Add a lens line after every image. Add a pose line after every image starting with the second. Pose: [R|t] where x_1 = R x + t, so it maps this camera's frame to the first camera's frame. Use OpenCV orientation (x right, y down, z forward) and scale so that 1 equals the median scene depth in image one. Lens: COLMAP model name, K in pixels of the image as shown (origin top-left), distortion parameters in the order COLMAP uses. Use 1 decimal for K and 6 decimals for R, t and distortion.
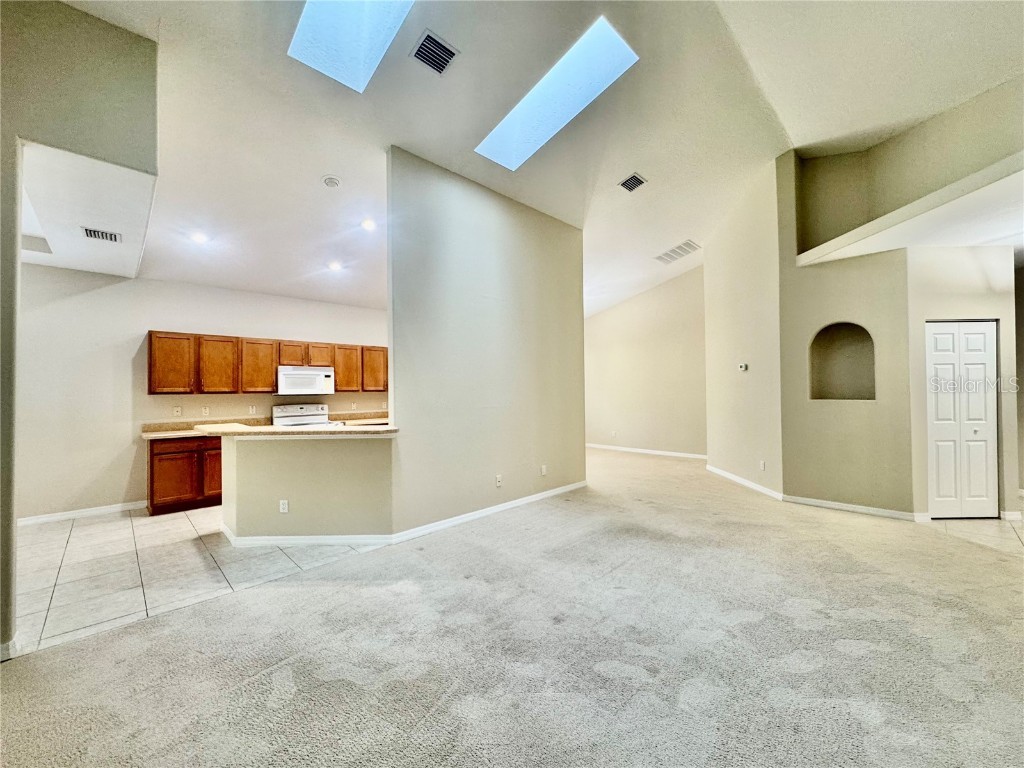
lens RADIAL K [[409.1, 0, 506.7], [0, 409.1, 389.1], [0, 0, 1]] dist [-0.001454, -0.000019]
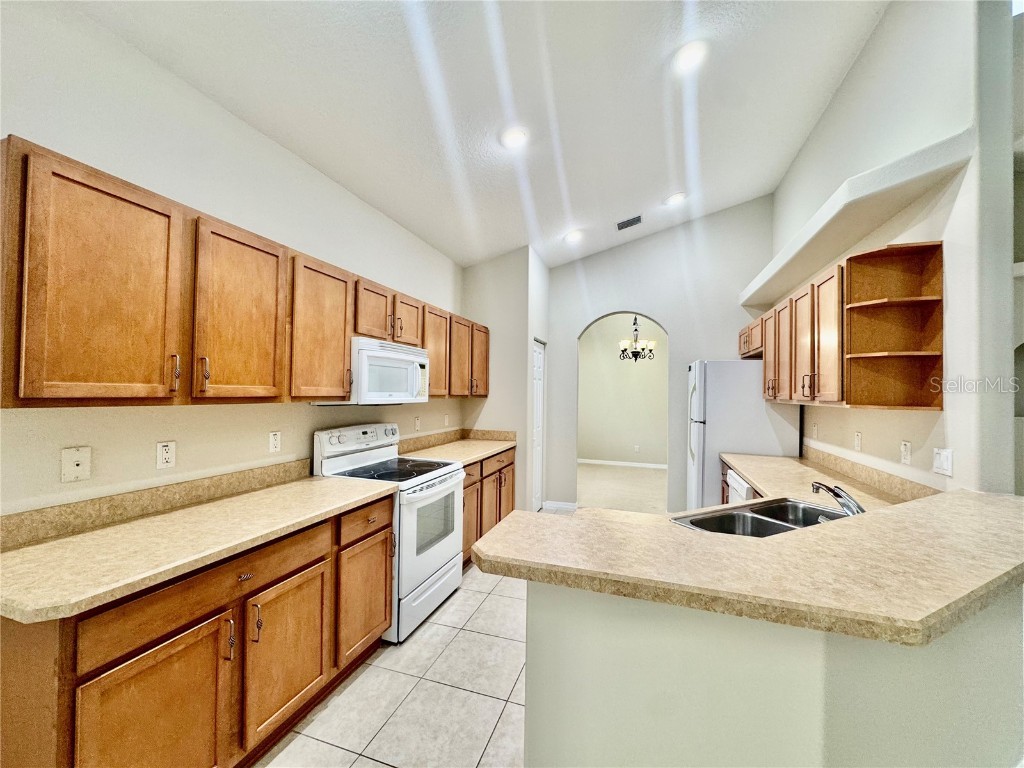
lens RADIAL K [[409.1, 0, 511.6], [0, 409.1, 386.5], [0, 0, 1]] dist [-0.001454, -0.000019]
pose [[0.889635, 0.030524, 0.455651, -0.632563], [-0.025394, 0.999526, -0.017377, -0.001800], [-0.455965, 0.003888, 0.889989, 0.576482]]
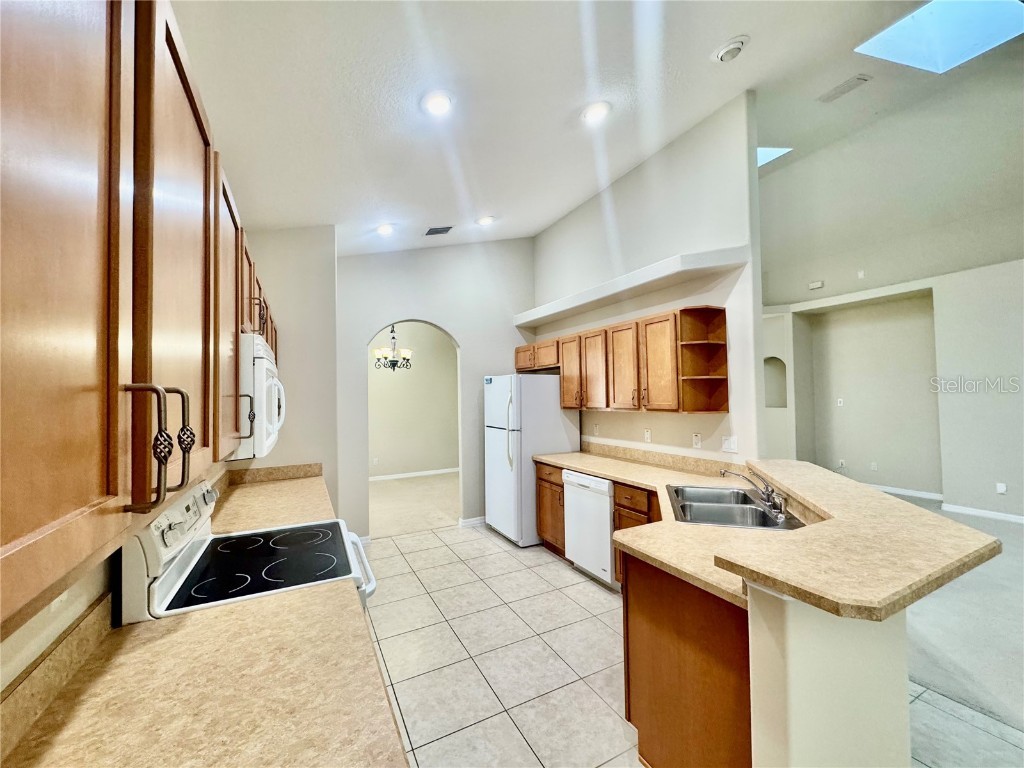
lens RADIAL K [[409.1, 0, 513.7], [0, 409.1, 385.6], [0, 0, 1]] dist [-0.001454, -0.000019]
pose [[0.287252, 0.030756, 0.957361, -0.768992], [0.014683, 0.999226, -0.036506, -0.017639], [-0.957743, 0.024544, 0.286578, 0.835227]]
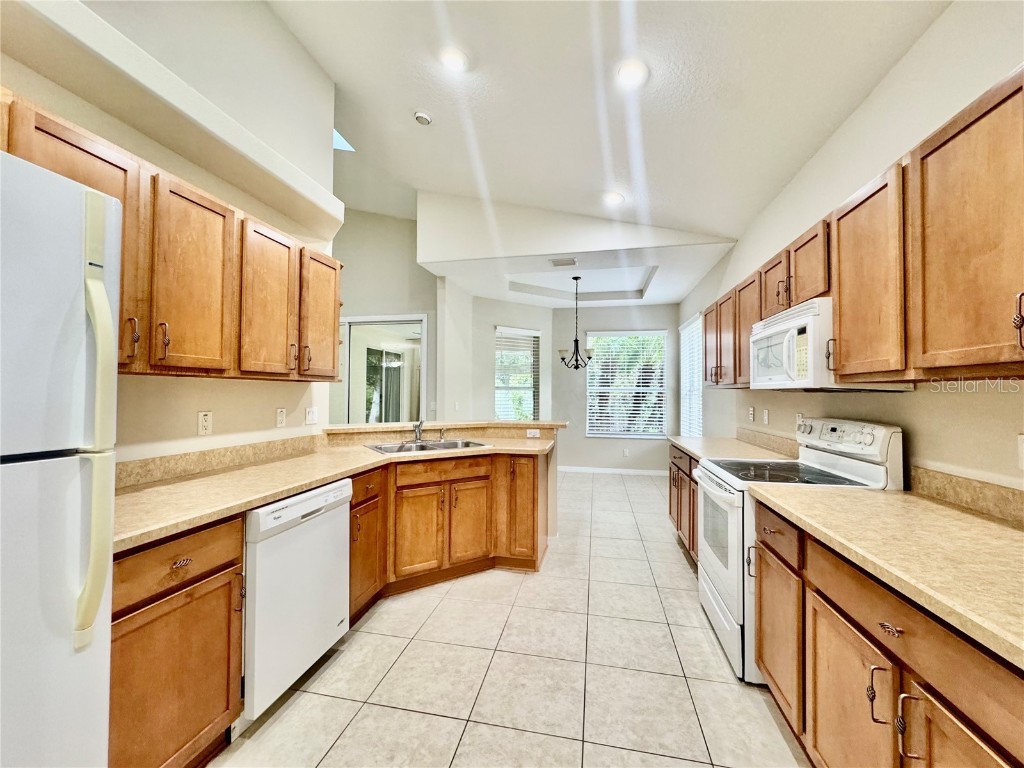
lens RADIAL K [[409.1, 0, 511.4], [0, 409.1, 385.9], [0, 0, 1]] dist [-0.001454, -0.000019]
pose [[-0.830403, 0.003443, -0.557152, -0.074775], [0.010497, 0.999900, -0.009467, 0.015414], [0.557064, -0.013710, -0.830356, 1.293604]]
